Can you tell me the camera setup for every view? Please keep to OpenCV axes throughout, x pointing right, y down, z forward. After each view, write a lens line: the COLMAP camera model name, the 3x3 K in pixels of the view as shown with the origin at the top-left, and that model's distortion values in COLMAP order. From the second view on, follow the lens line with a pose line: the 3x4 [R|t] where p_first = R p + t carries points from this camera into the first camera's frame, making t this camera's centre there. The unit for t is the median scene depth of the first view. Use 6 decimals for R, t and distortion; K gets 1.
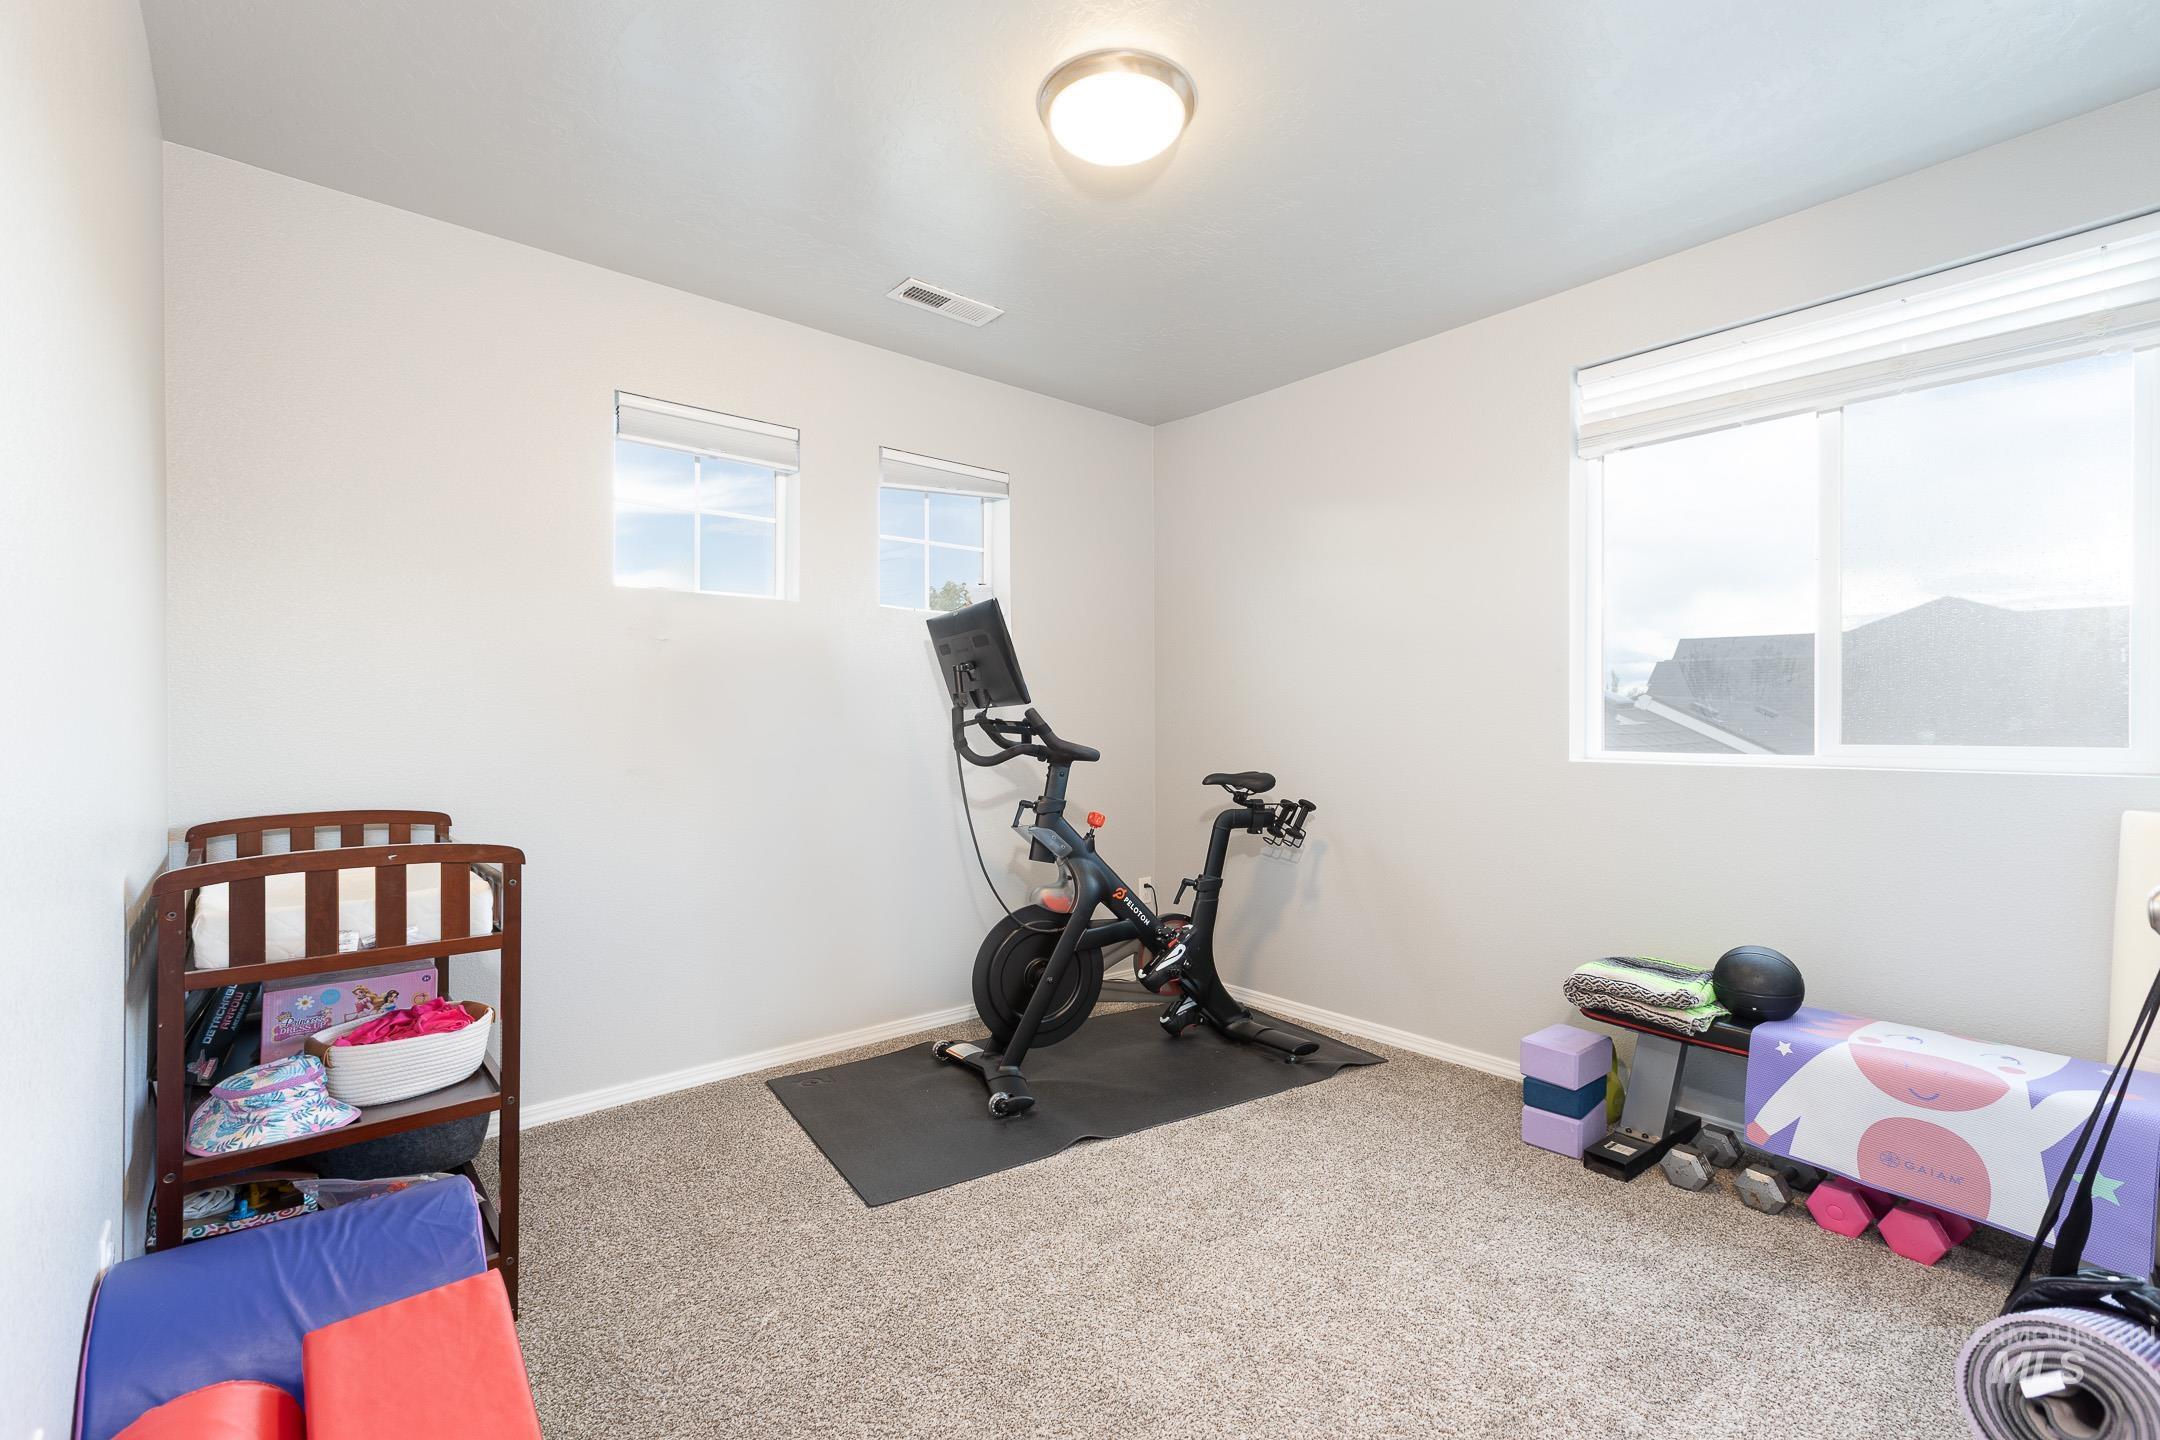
lens RADIAL K [[981.3, 0, 1085.1], [0, 981.3, 717.2], [0, 0, 1]] dist [0.000990, 0.000092]
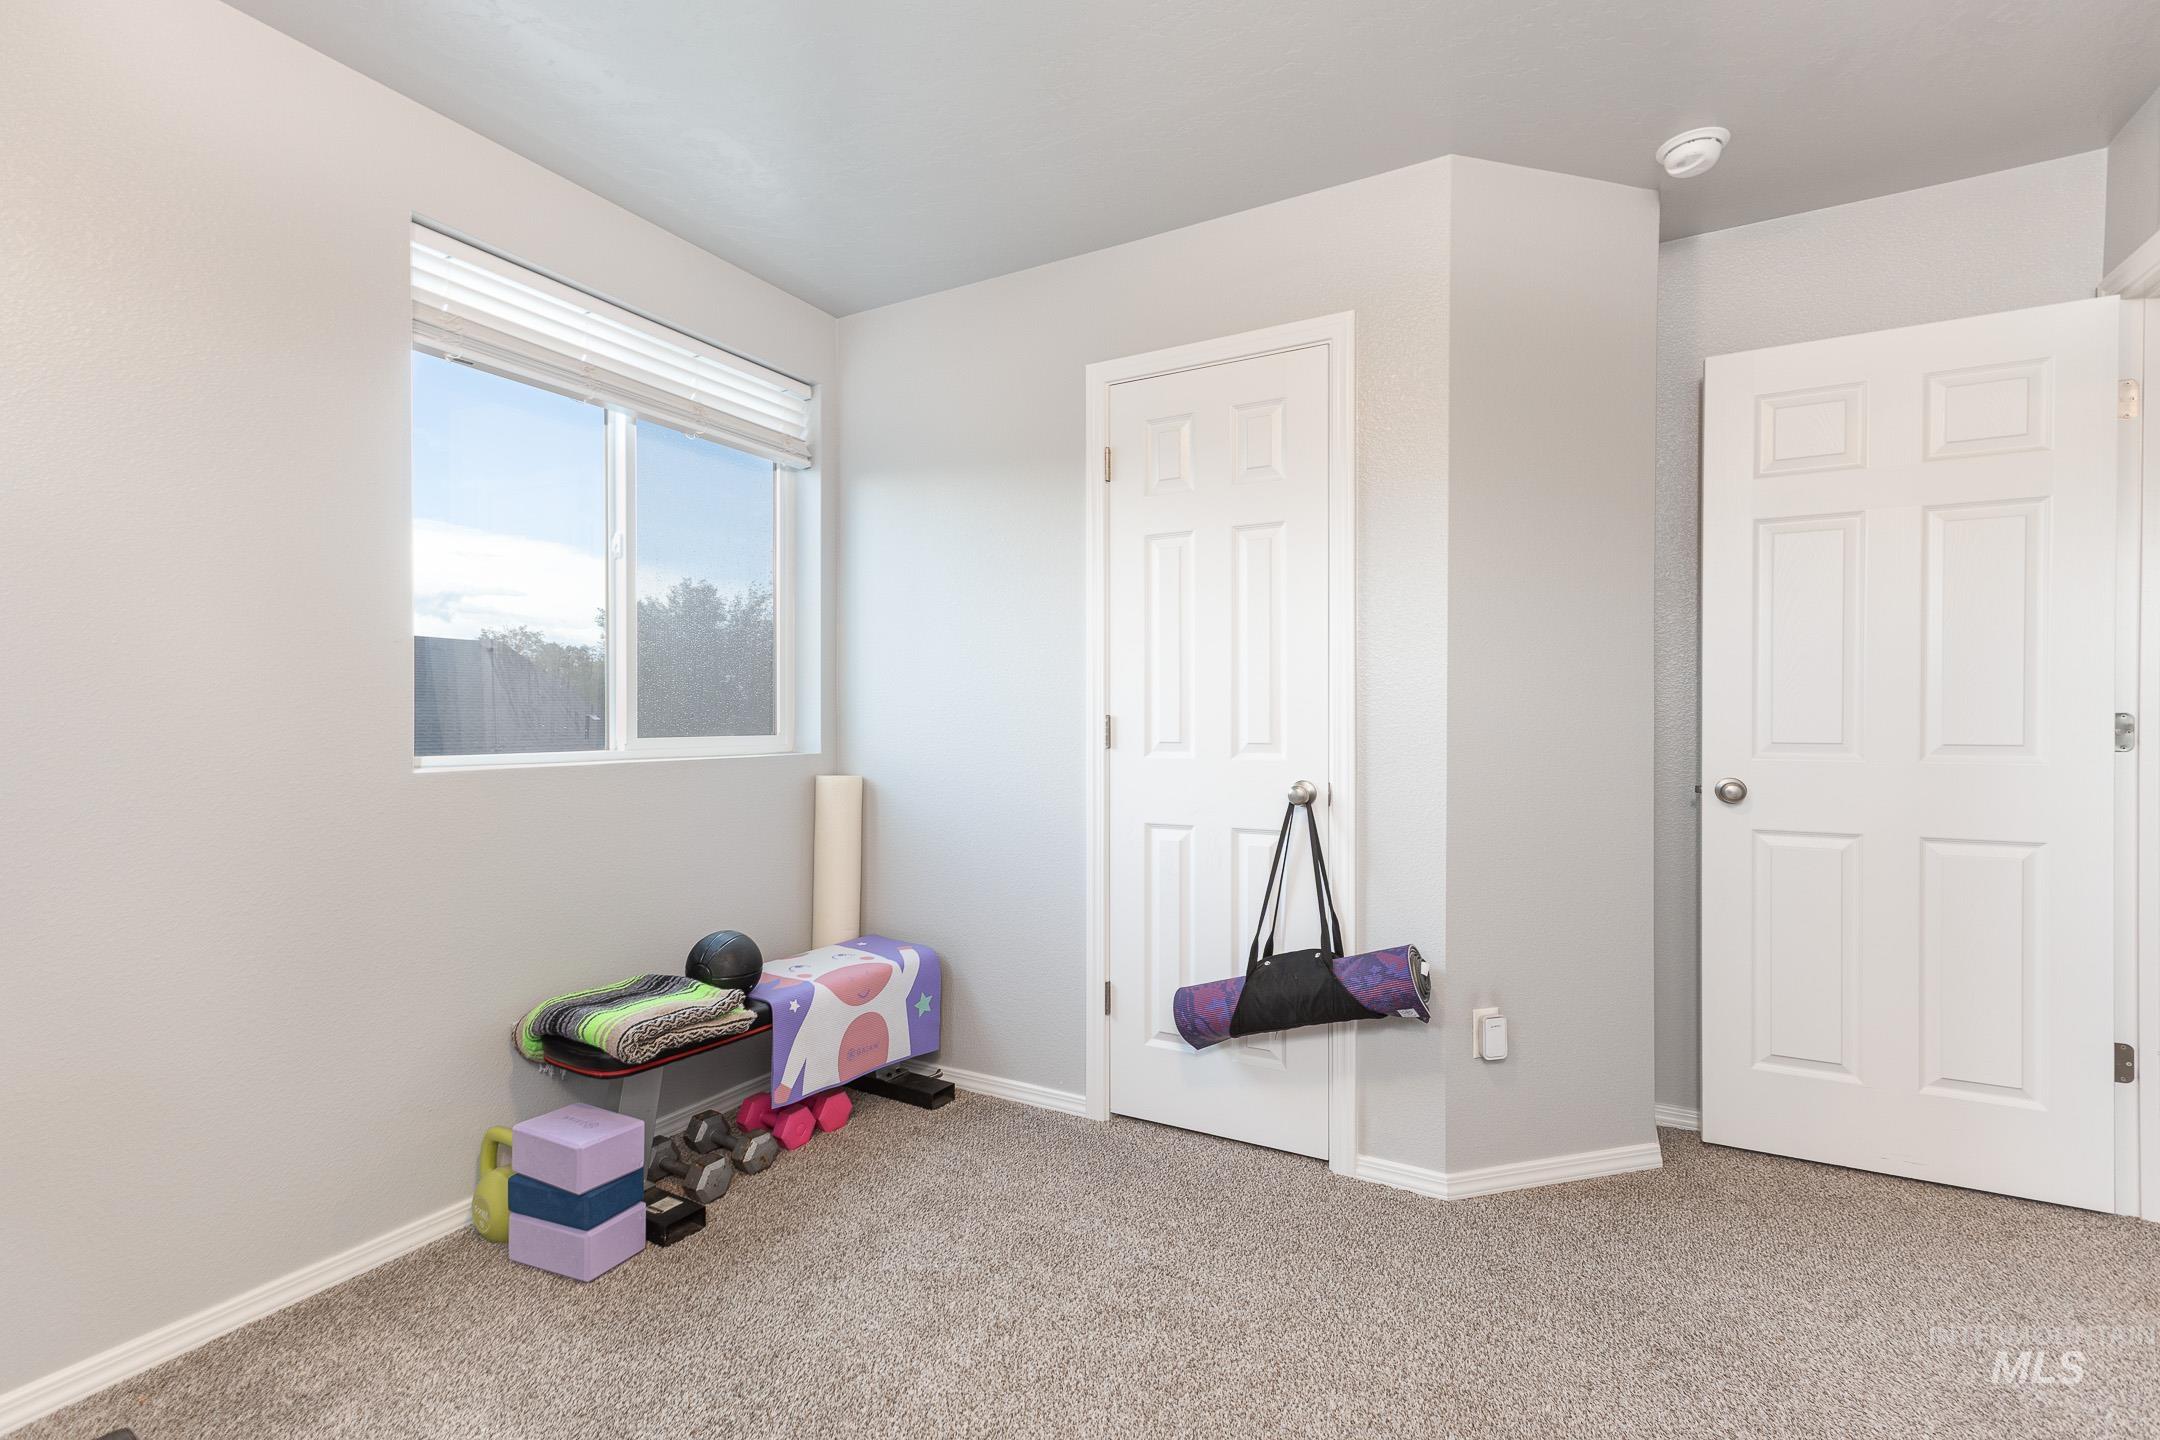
lens RADIAL K [[981.3, 0, 1085.3], [0, 981.3, 714.7], [0, 0, 1]] dist [0.000990, 0.000092]
pose [[-0.382042, 0.001406, 0.924144, -0.460118], [-0.009061, 0.999945, -0.005267, 0.003379], [-0.924100, -0.010386, -0.382009, 1.118438]]
